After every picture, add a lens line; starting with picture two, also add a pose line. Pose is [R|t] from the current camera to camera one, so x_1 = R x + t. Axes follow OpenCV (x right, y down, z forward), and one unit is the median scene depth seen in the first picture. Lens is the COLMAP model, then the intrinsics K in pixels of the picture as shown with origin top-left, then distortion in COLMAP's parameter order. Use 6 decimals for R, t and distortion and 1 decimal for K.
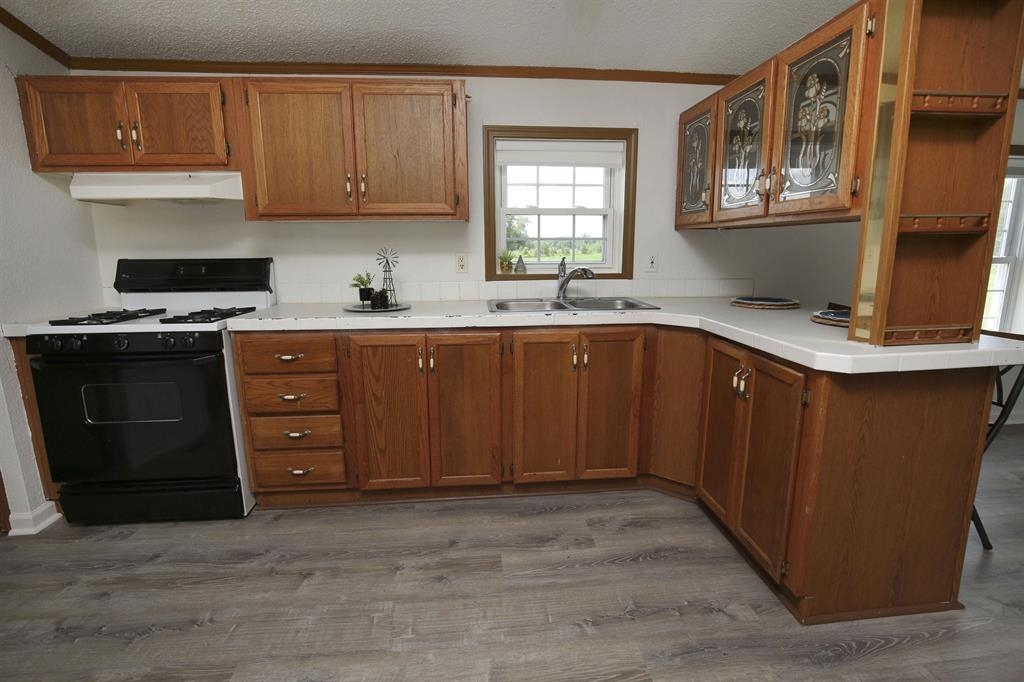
lens RADIAL K [[471.0, 0, 511.1], [0, 471.0, 335.4], [0, 0, 1]] dist [-0.027496, 0.001606]
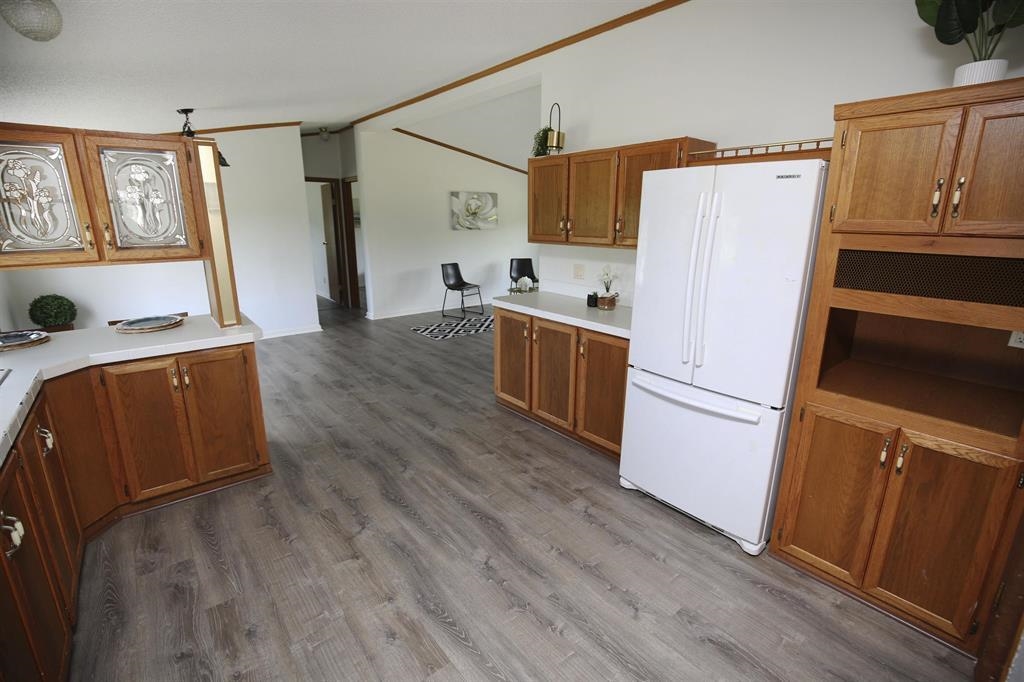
lens RADIAL K [[471.0, 0, 515.1], [0, 471.0, 341.2], [0, 0, 1]] dist [-0.027496, 0.001606]
pose [[-0.562418, -0.203288, 0.801474, -0.956124], [0.156653, 0.925554, 0.344688, -0.270352], [-0.811878, 0.319412, -0.488703, 0.678778]]
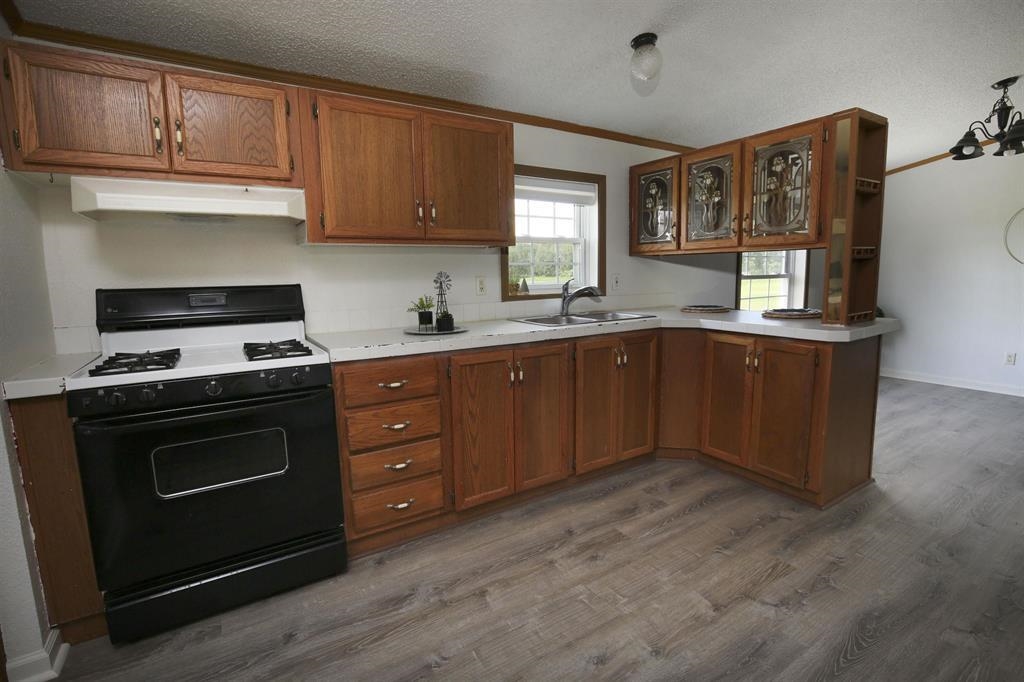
lens RADIAL K [[471.0, 0, 512.5], [0, 471.0, 336.5], [0, 0, 1]] dist [-0.027496, 0.001606]
pose [[0.892456, -0.070594, 0.445577, -0.659726], [0.095397, 0.994877, -0.033453, 0.003811], [-0.440932, 0.072362, 0.894619, 0.025891]]
